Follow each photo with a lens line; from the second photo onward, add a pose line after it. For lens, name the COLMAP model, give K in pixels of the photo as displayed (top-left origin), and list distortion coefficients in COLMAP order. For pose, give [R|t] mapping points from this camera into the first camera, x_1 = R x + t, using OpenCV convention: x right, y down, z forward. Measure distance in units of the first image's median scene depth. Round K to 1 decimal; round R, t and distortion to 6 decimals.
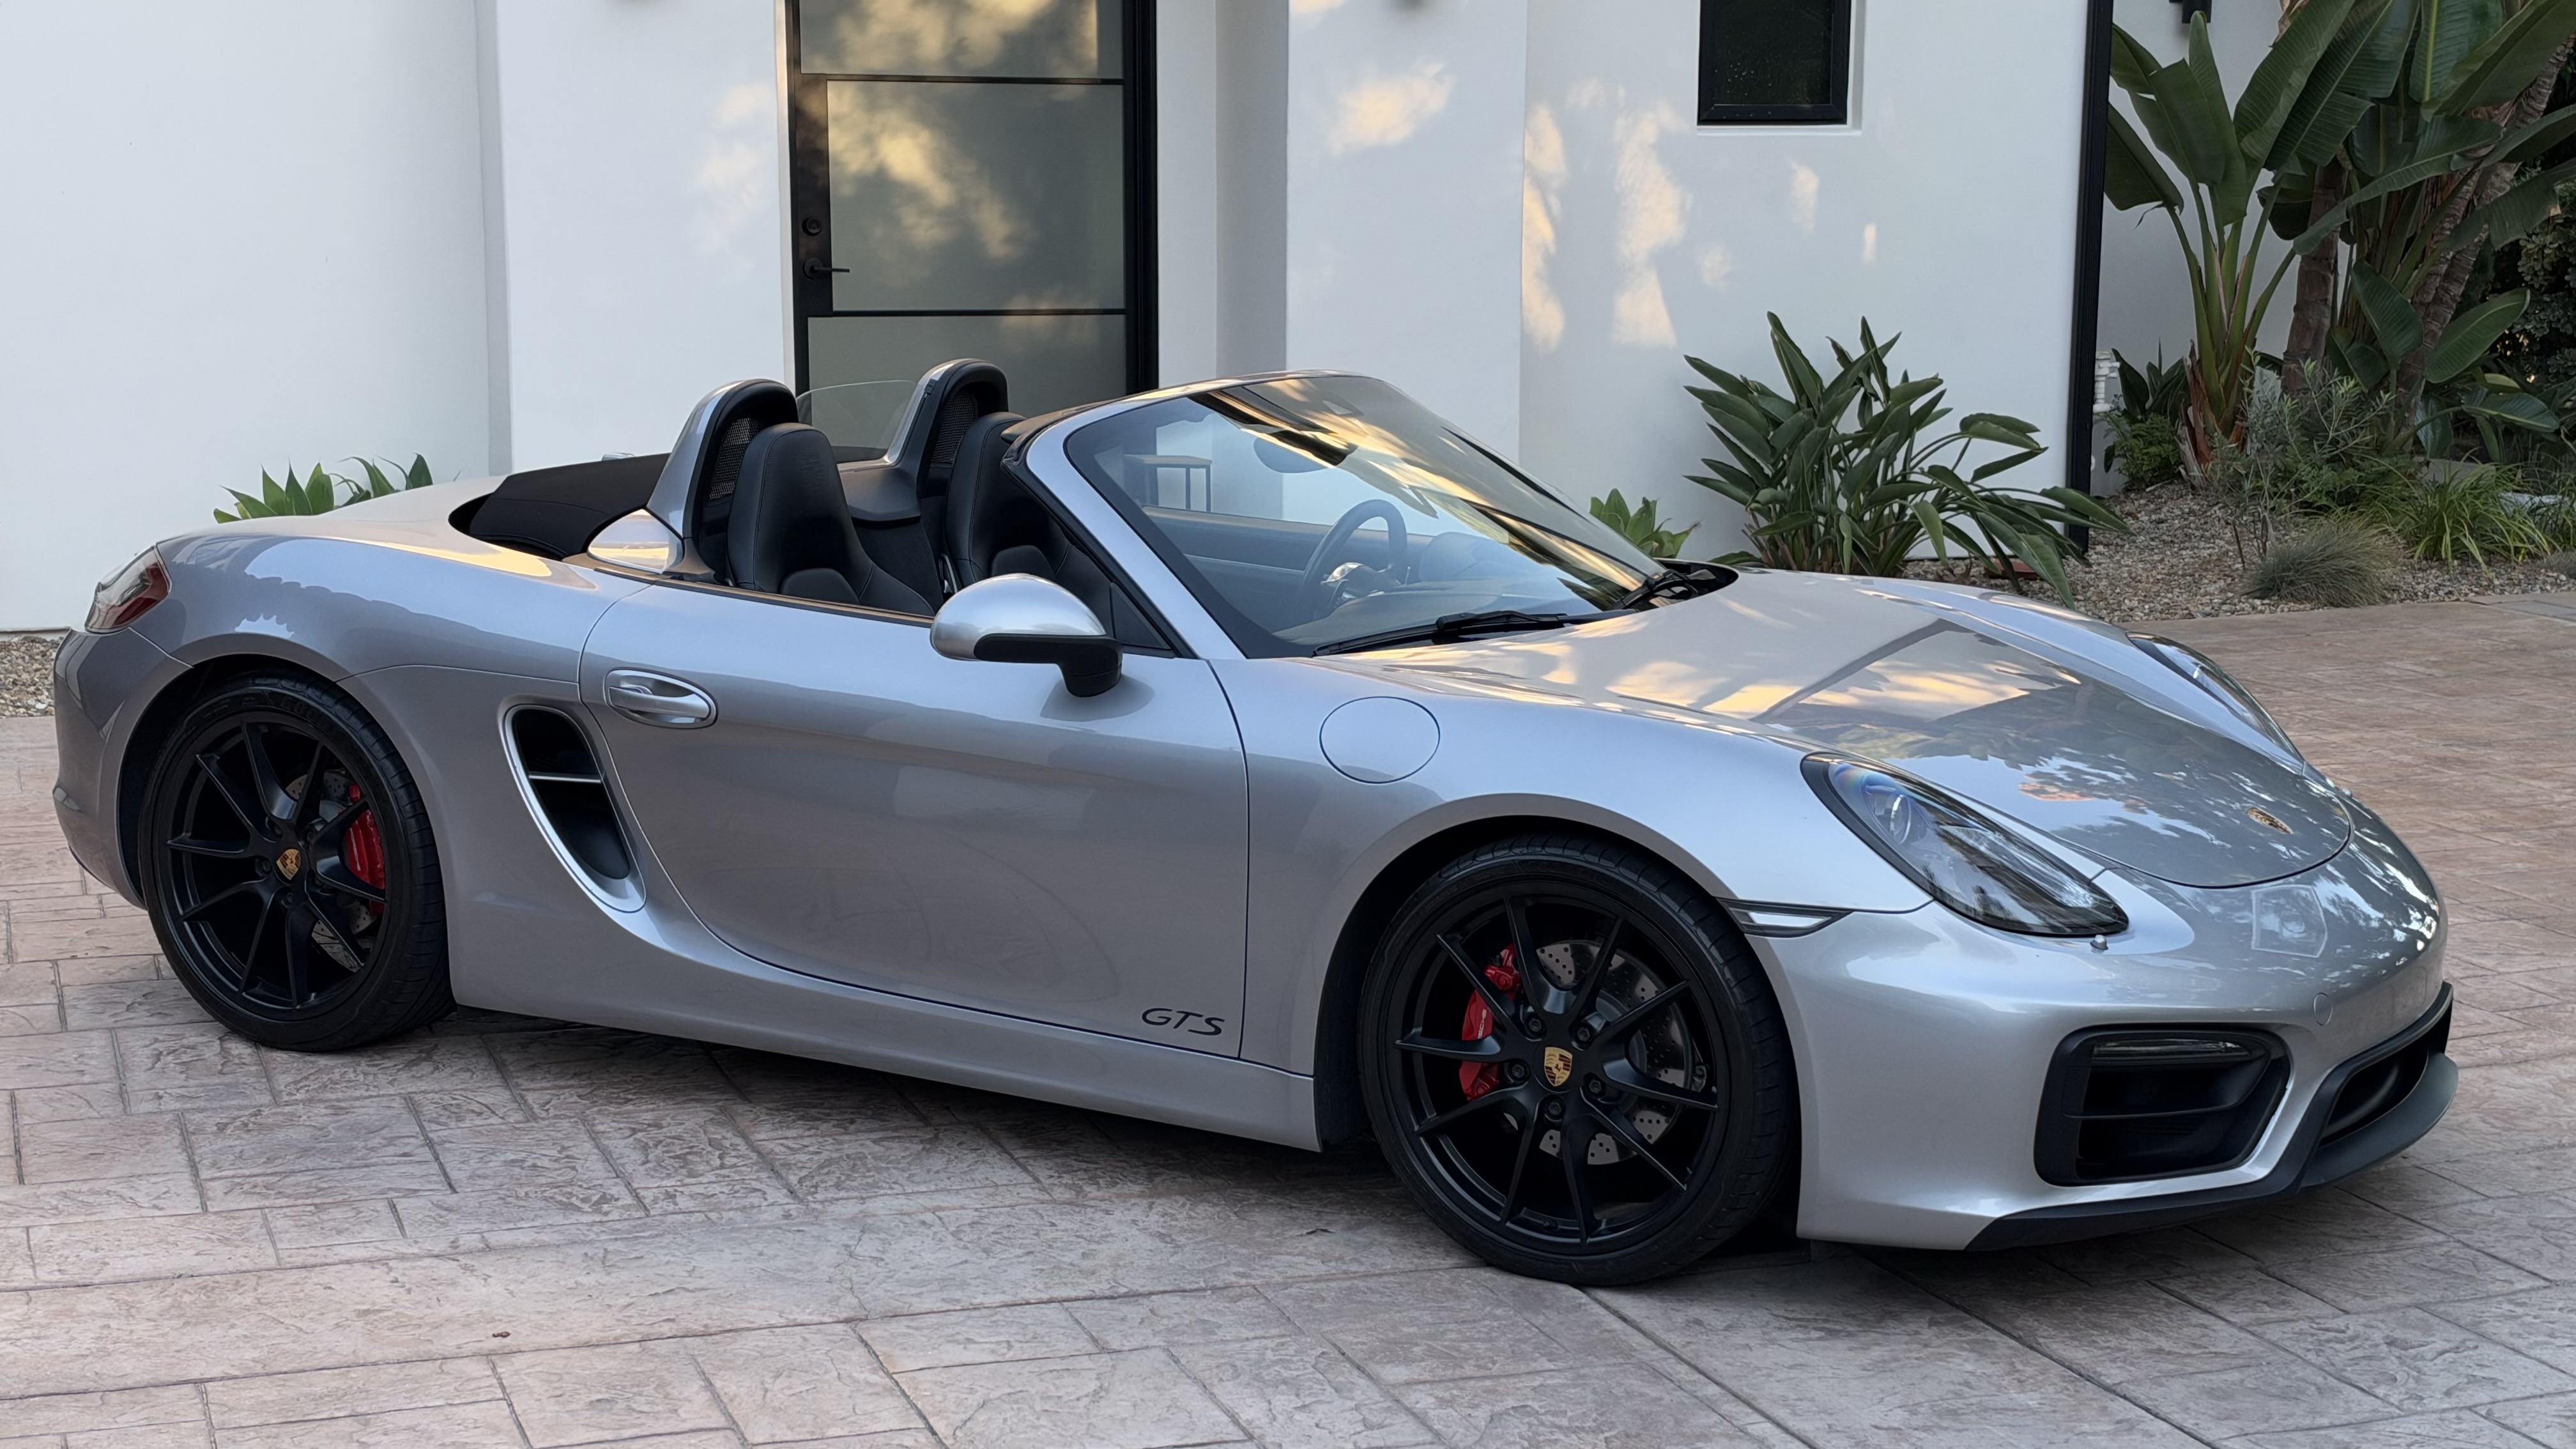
lens RADIAL K [[3666.1, 0, 1288.0], [0, 3666.1, 724.5], [0, 0, 1]] dist [0.296571, -0.827560]
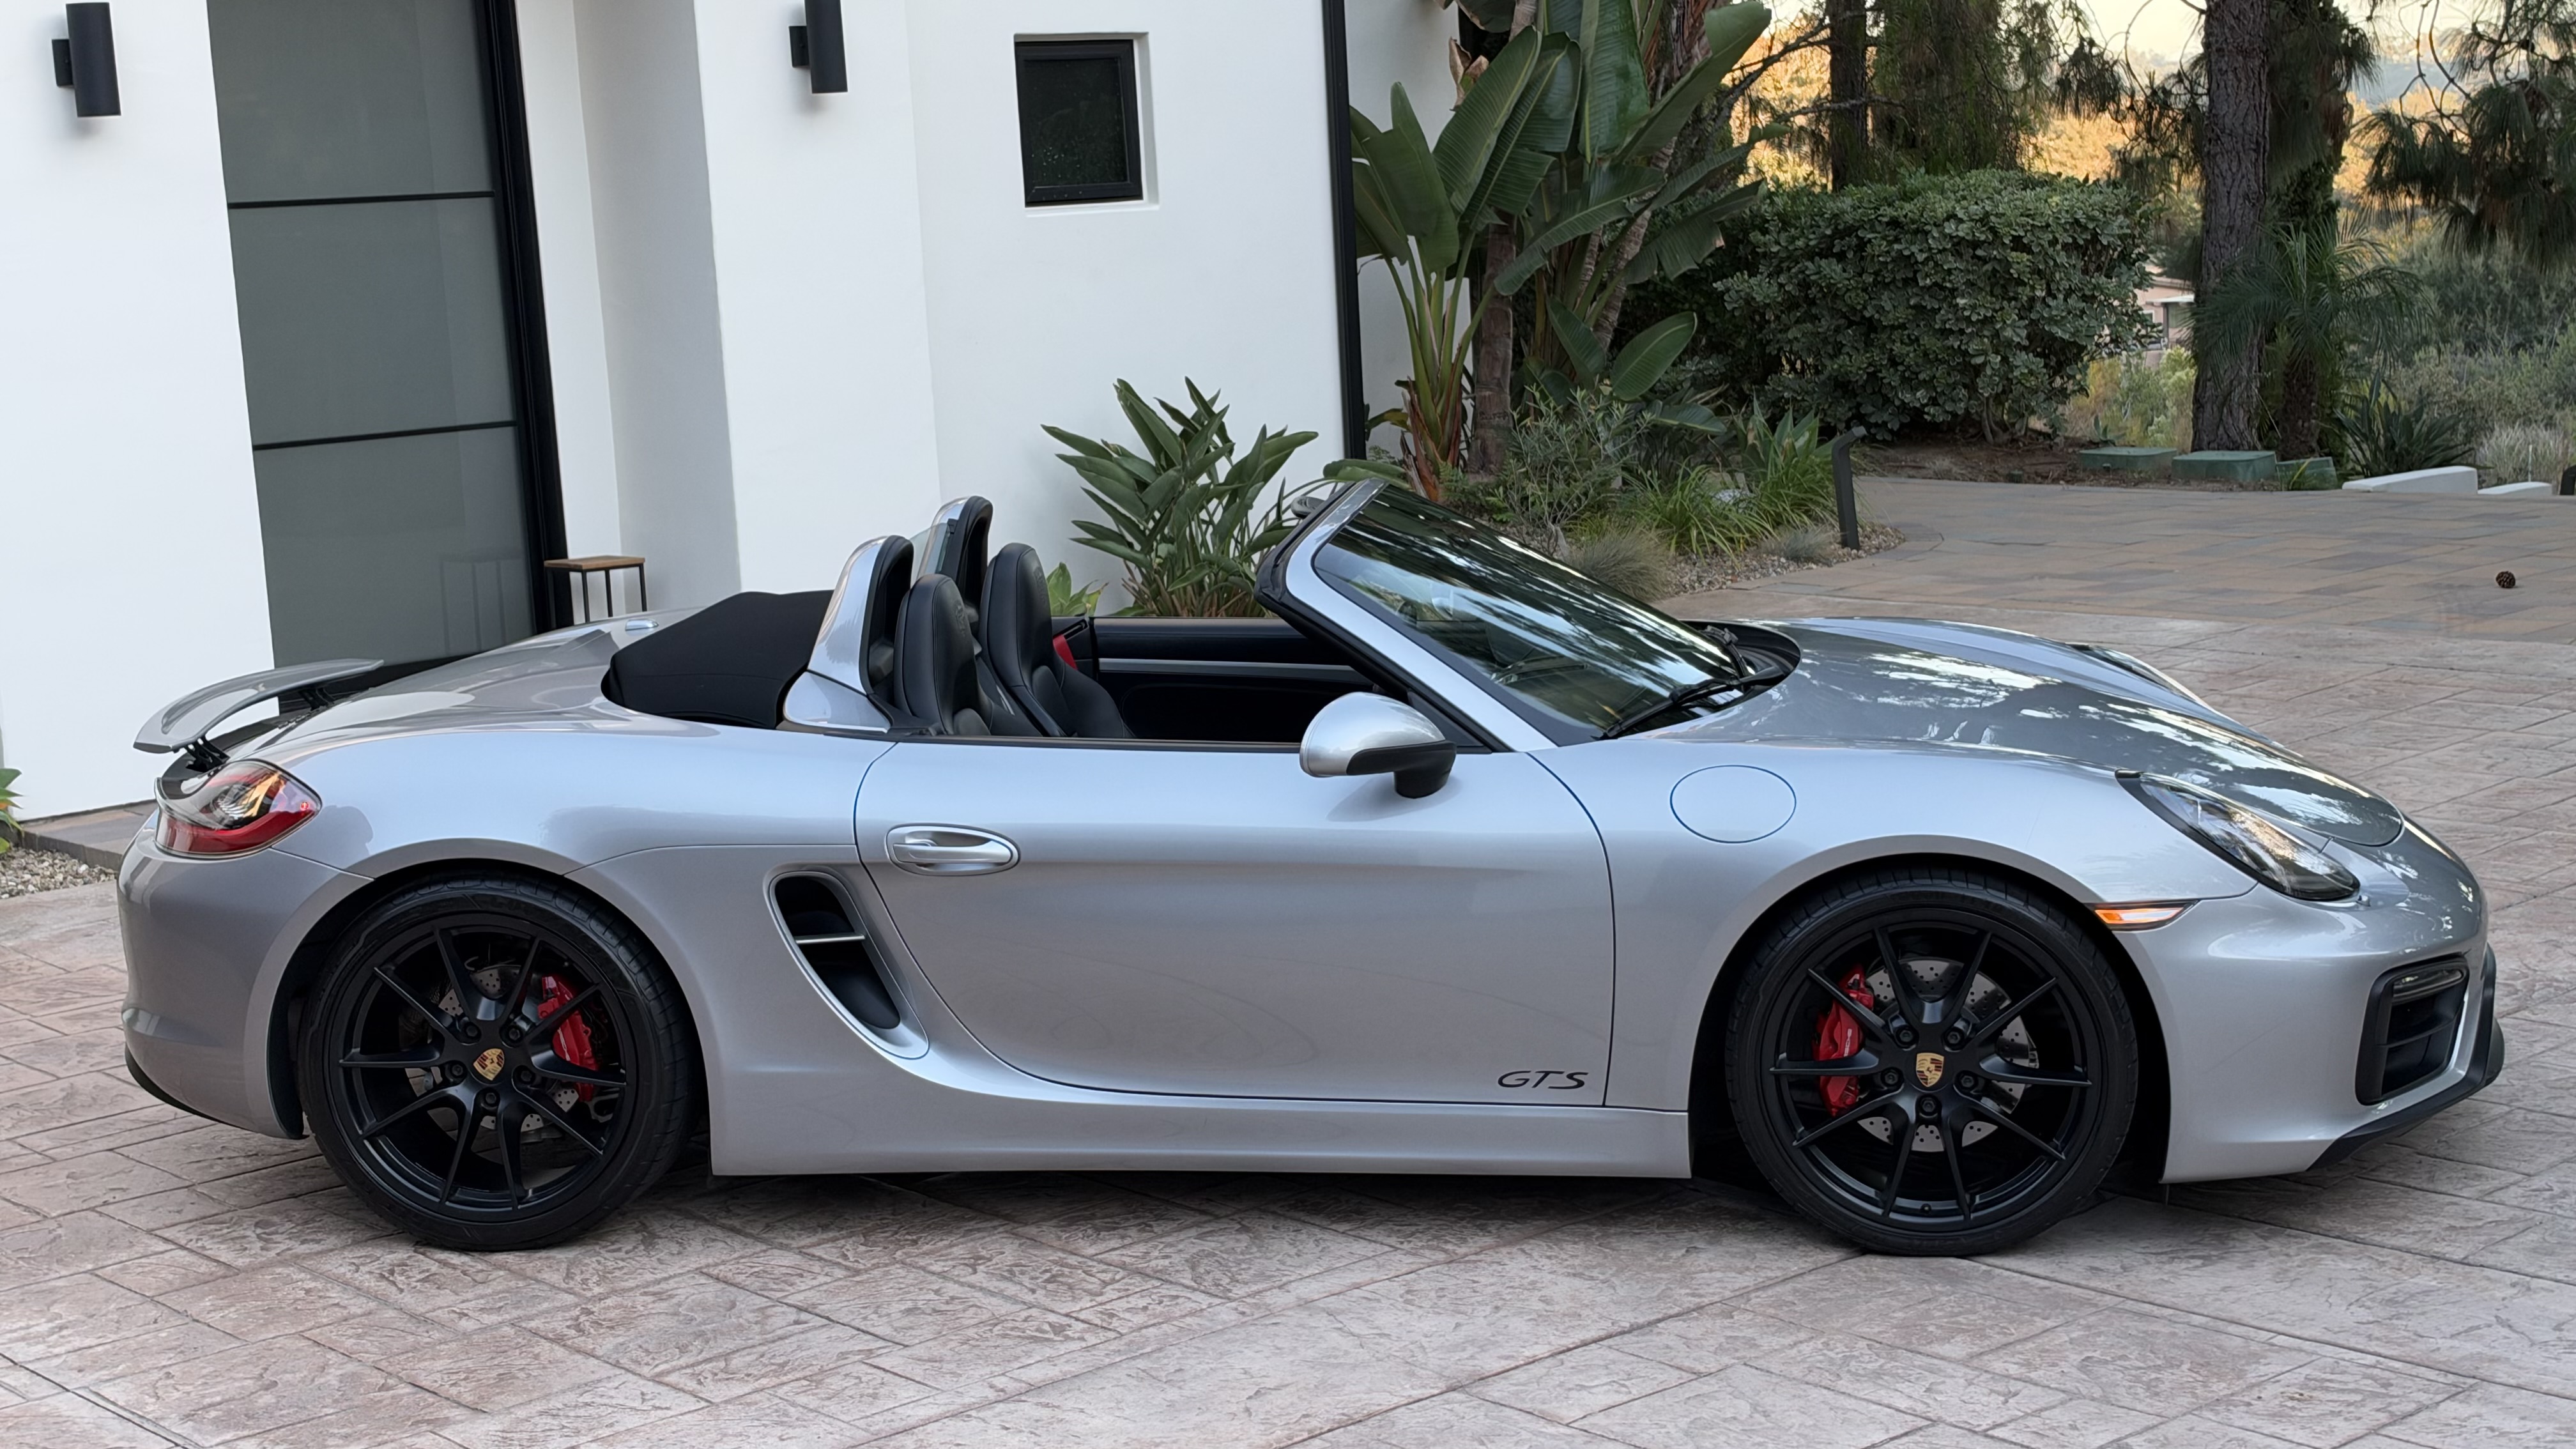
lens RADIAL K [[3666.1, 0, 1288.0], [0, 3666.1, 724.5], [0, 0, 1]] dist [0.296571, -0.827560]
pose [[0.924881, -0.110275, 0.363916, -0.464746], [0.112840, 0.993511, 0.014278, -0.047098], [-0.363129, 0.027858, 0.931322, -0.002564]]
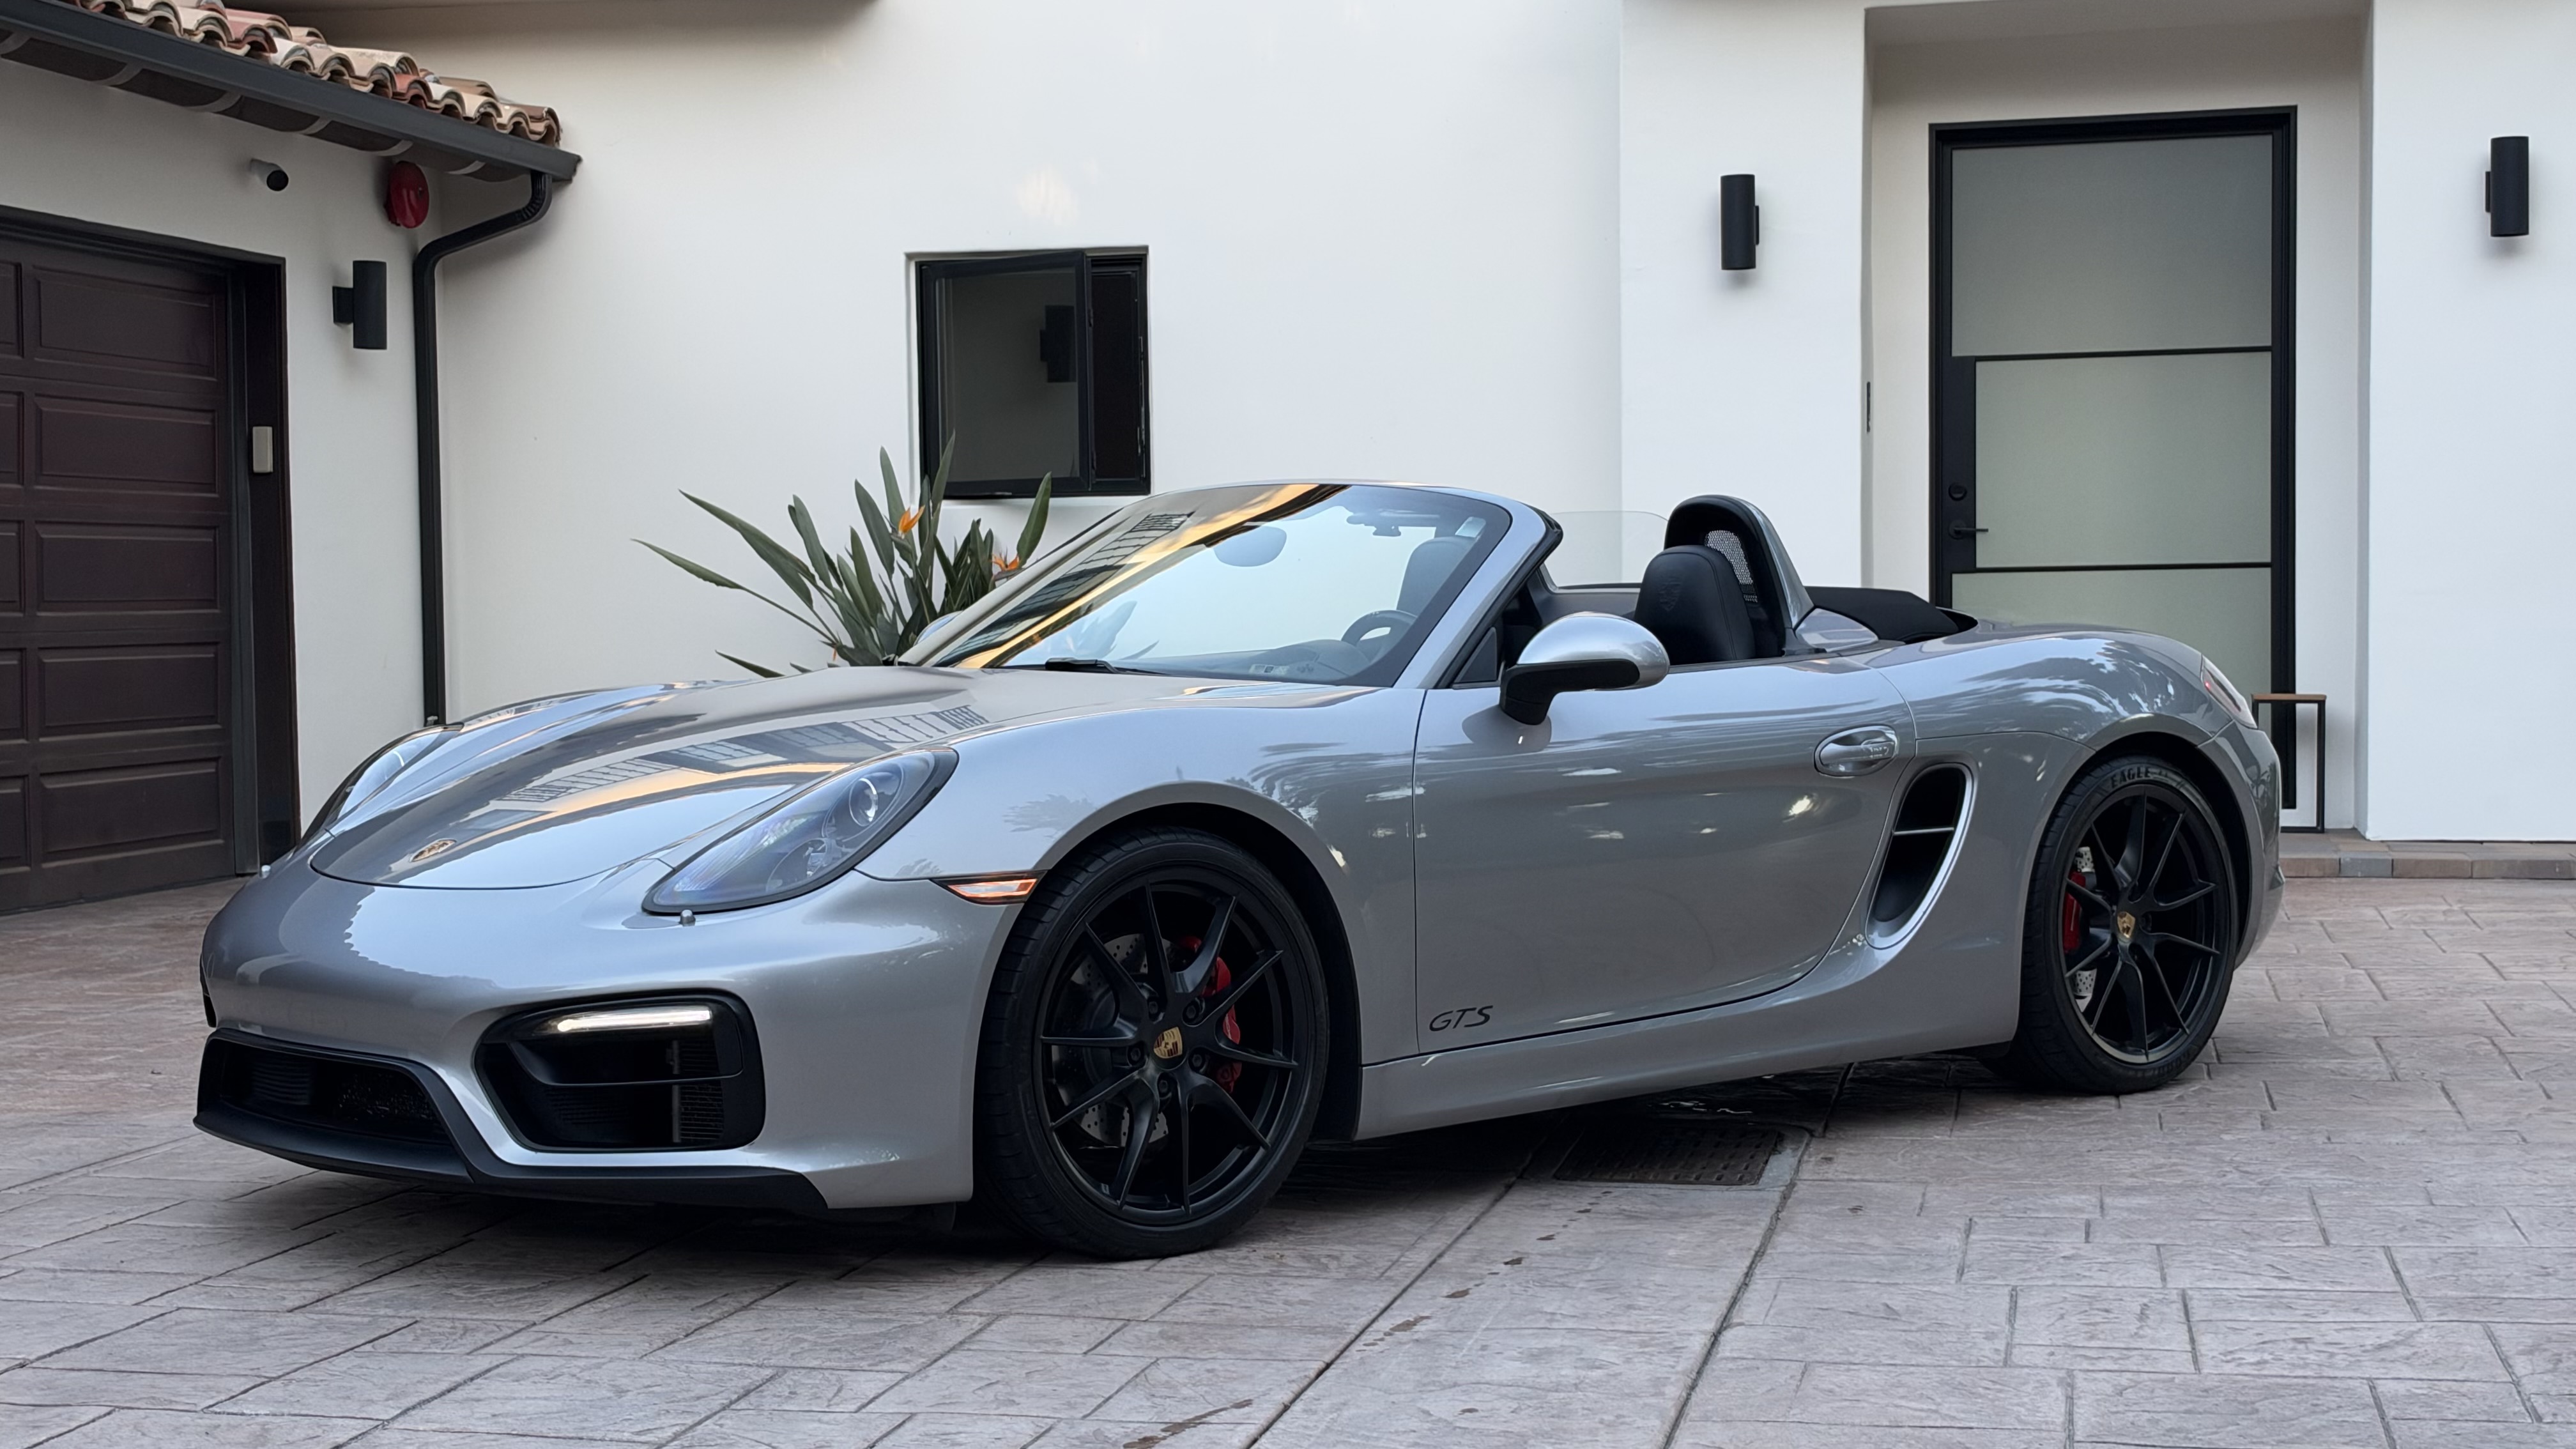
lens RADIAL K [[3666.1, 0, 1288.0], [0, 3666.1, 724.5], [0, 0, 1]] dist [0.296571, -0.827560]
pose [[0.850969, 0.003770, -0.525202, 0.564403], [-0.065242, 0.992988, -0.098582, 0.112042], [0.521147, 0.118156, 0.845248, -0.051954]]
